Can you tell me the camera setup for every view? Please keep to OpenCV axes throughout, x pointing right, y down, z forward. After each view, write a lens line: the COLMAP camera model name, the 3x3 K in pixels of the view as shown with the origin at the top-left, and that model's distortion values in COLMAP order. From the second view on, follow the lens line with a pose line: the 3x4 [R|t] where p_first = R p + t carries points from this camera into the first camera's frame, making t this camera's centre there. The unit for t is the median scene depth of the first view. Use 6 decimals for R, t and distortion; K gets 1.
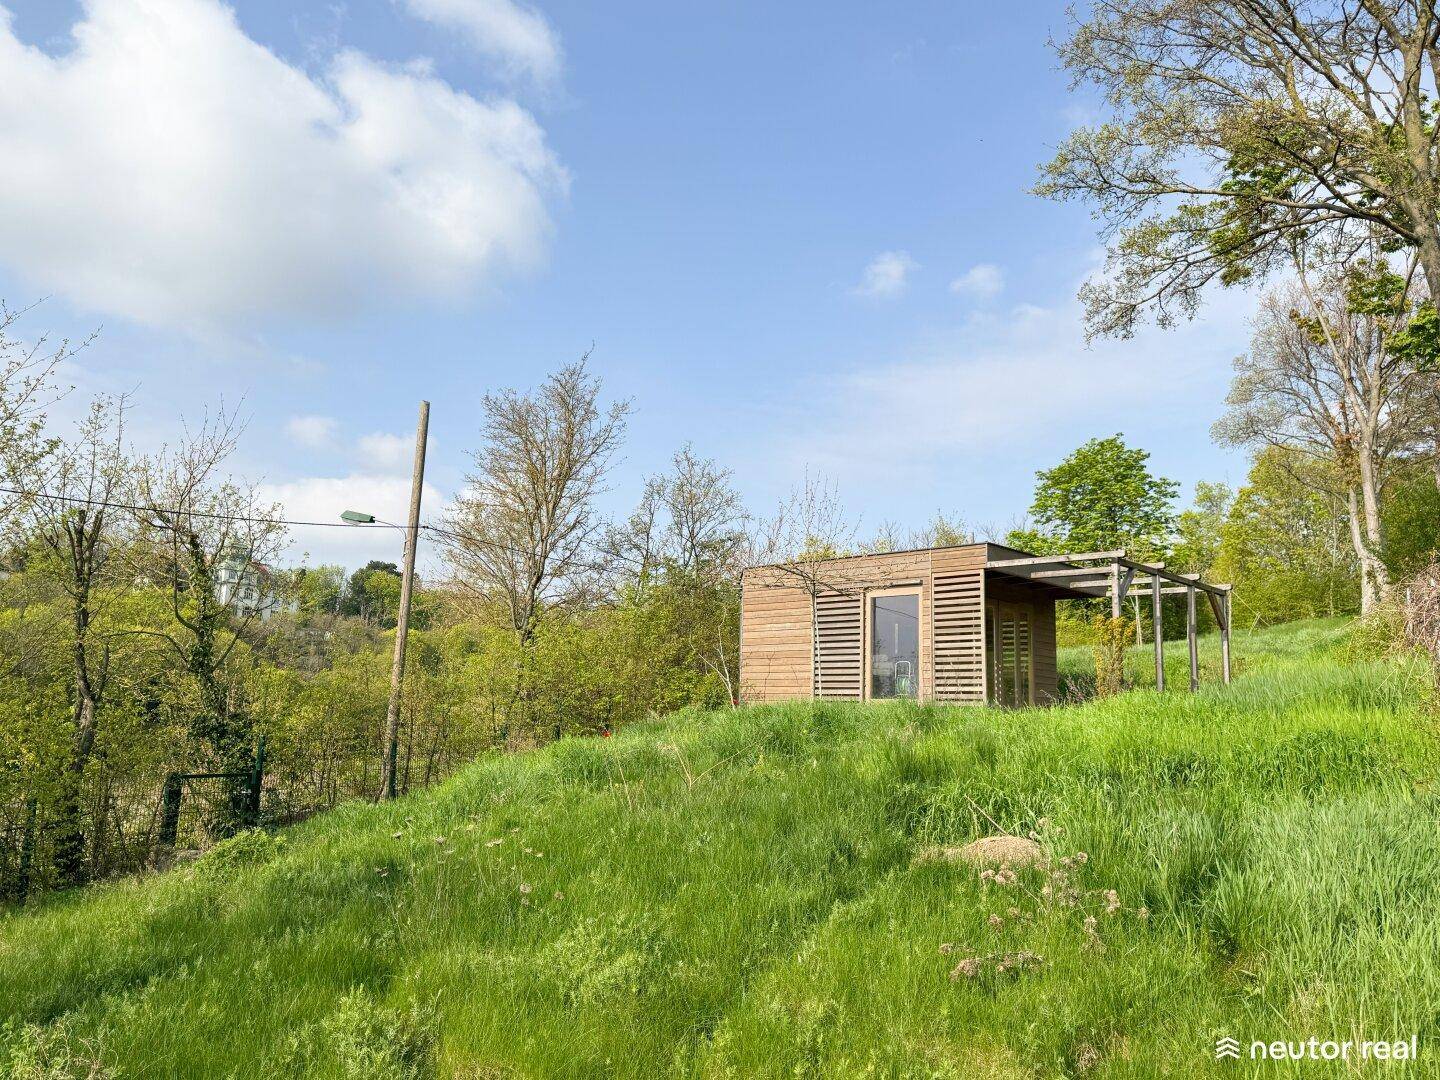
lens RADIAL K [[1037.8, 0, 693.0], [0, 1037.8, 539.0], [0, 0, 1]] dist [0.046799, -0.005805]
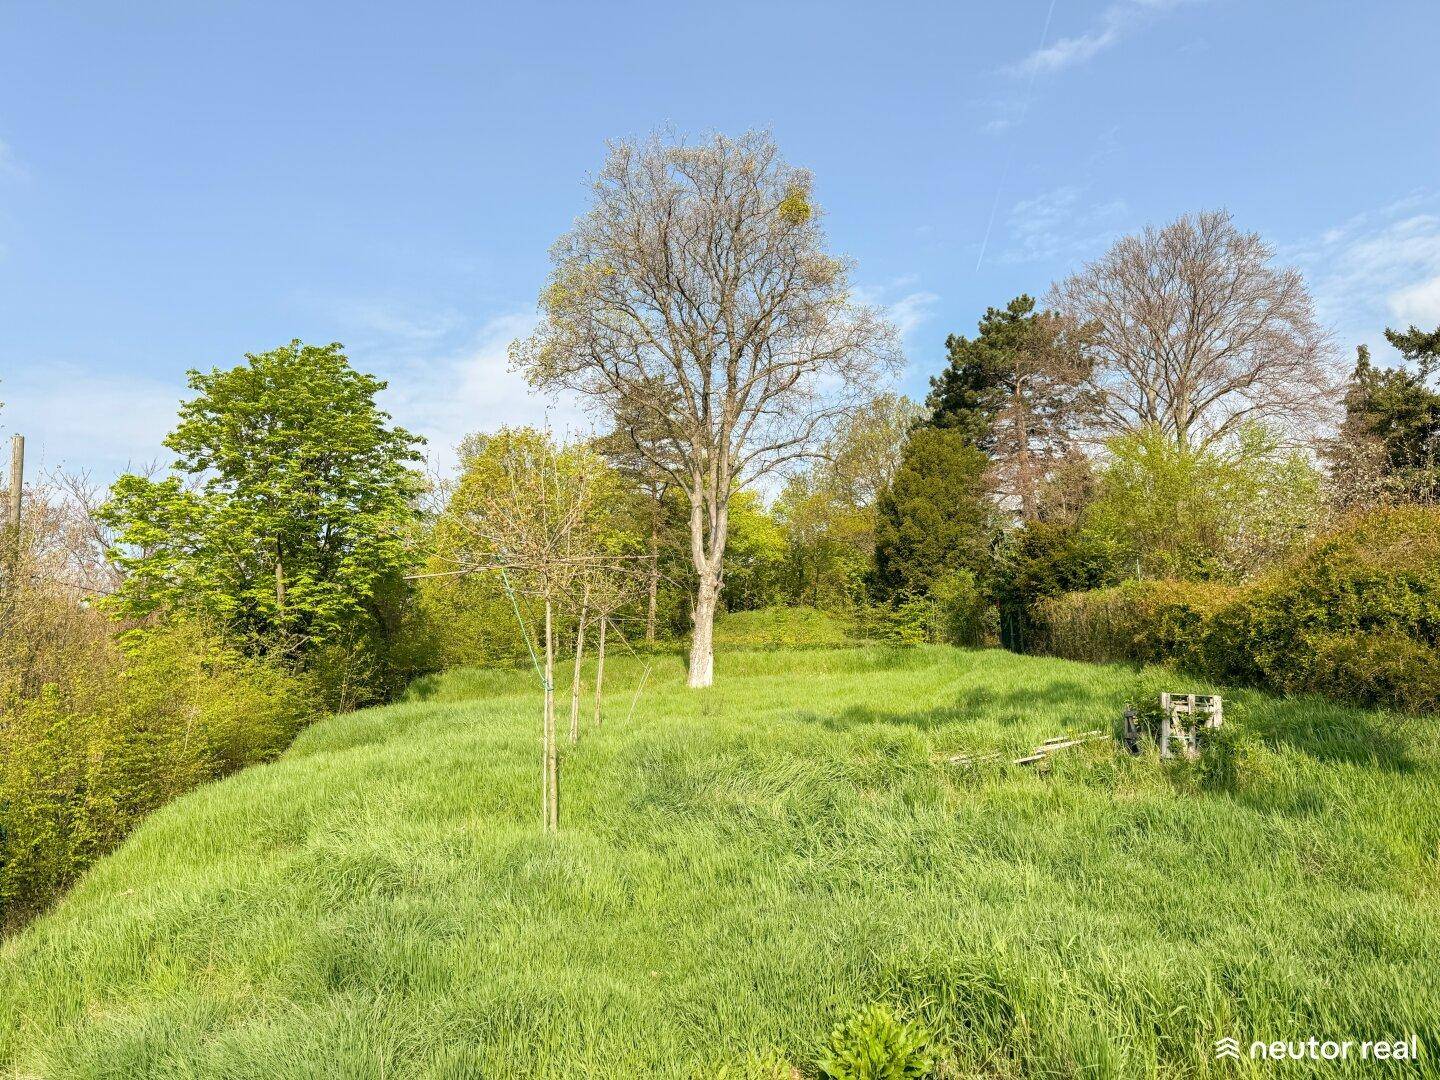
lens RADIAL K [[982.8, 0, 717.3], [0, 982.8, 554.0], [0, 0, 1]] dist [0.055783, -0.091811]
pose [[0.658993, 0.091326, 0.746584, 0.403120], [-0.095392, 0.994734, -0.037481, 0.061846], [-0.746076, -0.046518, 0.664234, 1.342568]]
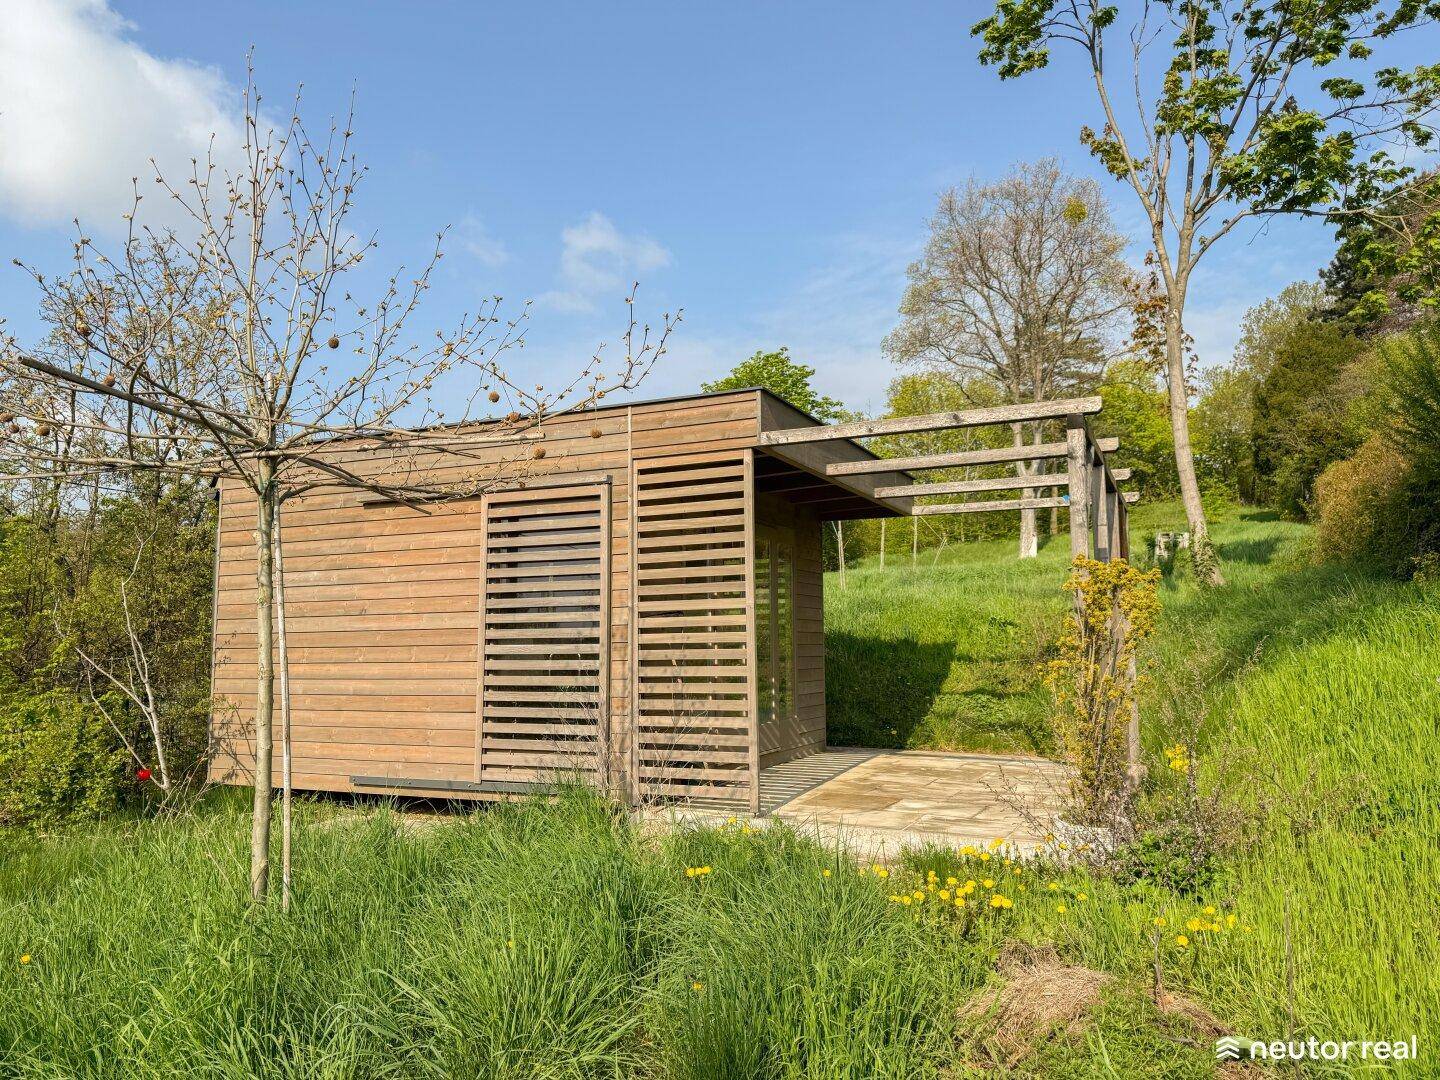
lens RADIAL K [[982.1, 0, 716.6], [0, 982.1, 556.5], [0, 0, 1]] dist [0.059847, -0.109178]
pose [[0.934351, -0.009862, 0.356218, 0.105981], [-0.021804, 0.996162, 0.084771, 0.035280], [-0.355686, -0.086973, 0.930550, 0.556445]]
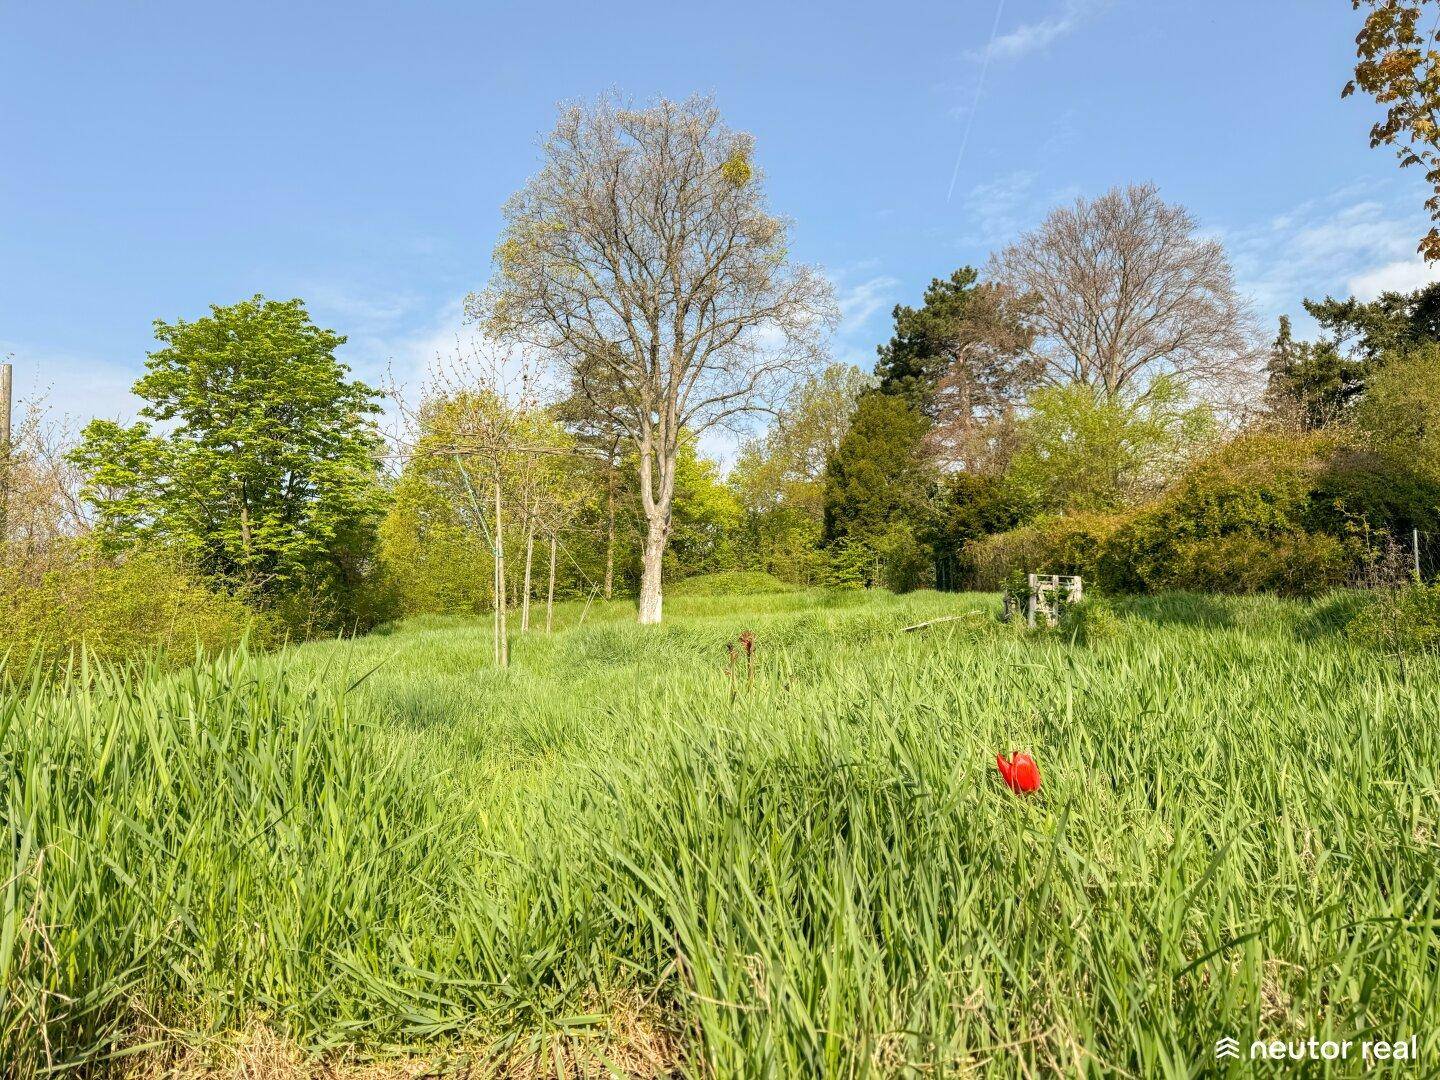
lens RADIAL K [[982.1, 0, 716.6], [0, 982.1, 556.5], [0, 0, 1]] dist [0.059847, -0.109178]
pose [[0.631303, 0.074691, 0.771931, 0.354423], [-0.091564, 0.995568, -0.021446, 0.126068], [-0.770112, -0.057142, 0.635345, 1.257550]]
